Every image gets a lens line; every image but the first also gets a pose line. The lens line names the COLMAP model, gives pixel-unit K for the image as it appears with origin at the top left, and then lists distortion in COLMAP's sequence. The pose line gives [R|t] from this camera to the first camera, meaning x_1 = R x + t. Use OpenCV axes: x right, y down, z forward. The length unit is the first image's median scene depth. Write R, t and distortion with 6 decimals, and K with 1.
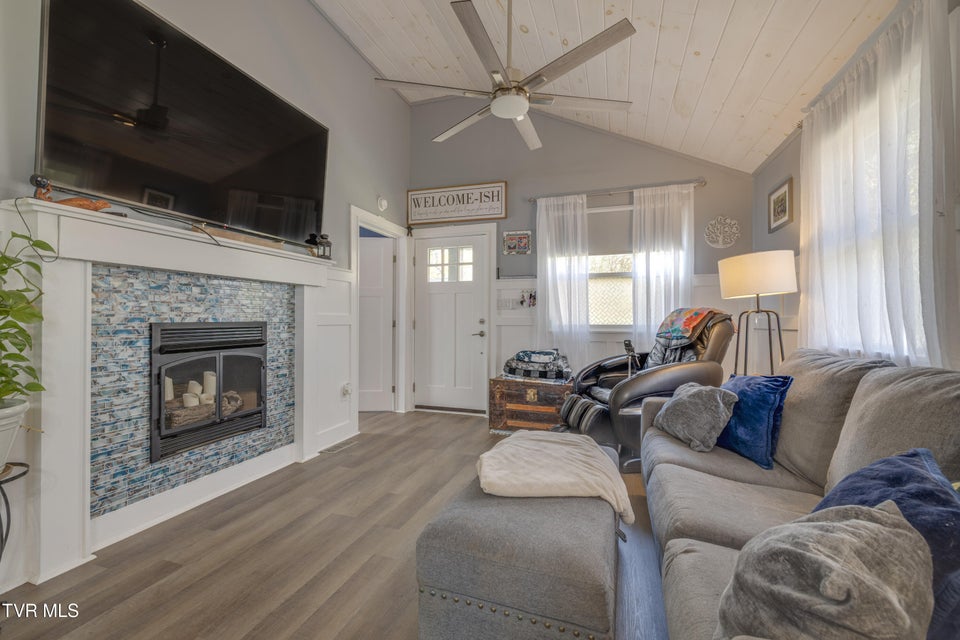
lens RADIAL K [[385.1, 0, 483.7], [0, 385.1, 320.0], [0, 0, 1]] dist [0.000749, 0.000120]
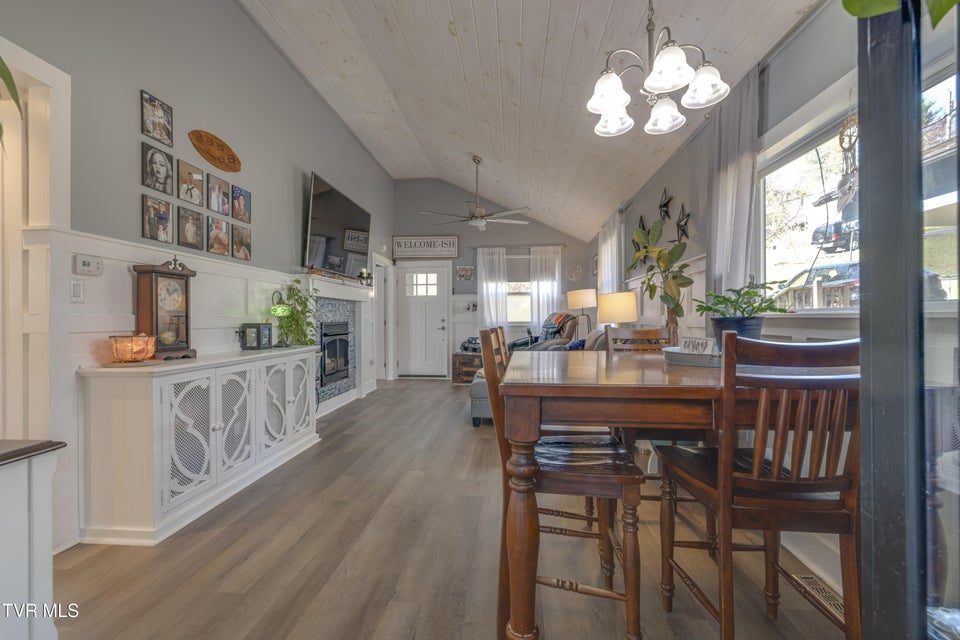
lens RADIAL K [[385.1, 0, 478.6], [0, 385.1, 318.5], [0, 0, 1]] dist [0.000749, 0.000120]
pose [[0.971726, -0.007470, 0.235994, -0.270443], [0.008106, 0.999966, -0.001725, -0.000616], [-0.235973, 0.003589, 0.971753, -0.679685]]
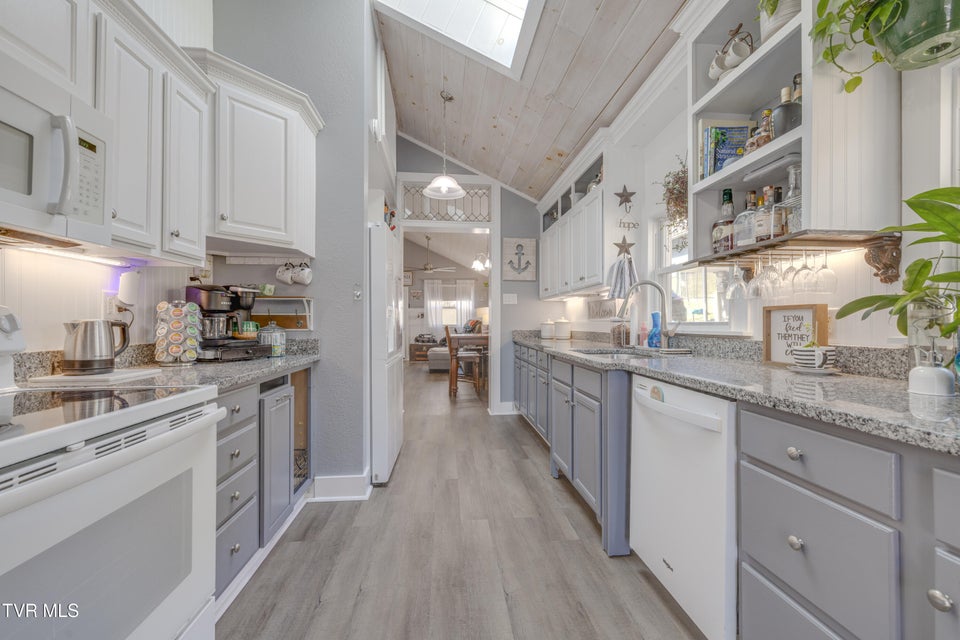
lens RADIAL K [[385.1, 0, 478.9], [0, 385.1, 319.0], [0, 0, 1]] dist [0.000749, 0.000120]
pose [[0.910226, -0.001732, 0.414107, -0.685657], [0.007107, 0.999909, -0.011440, 0.003993], [-0.414050, 0.013356, 0.910156, -1.776520]]
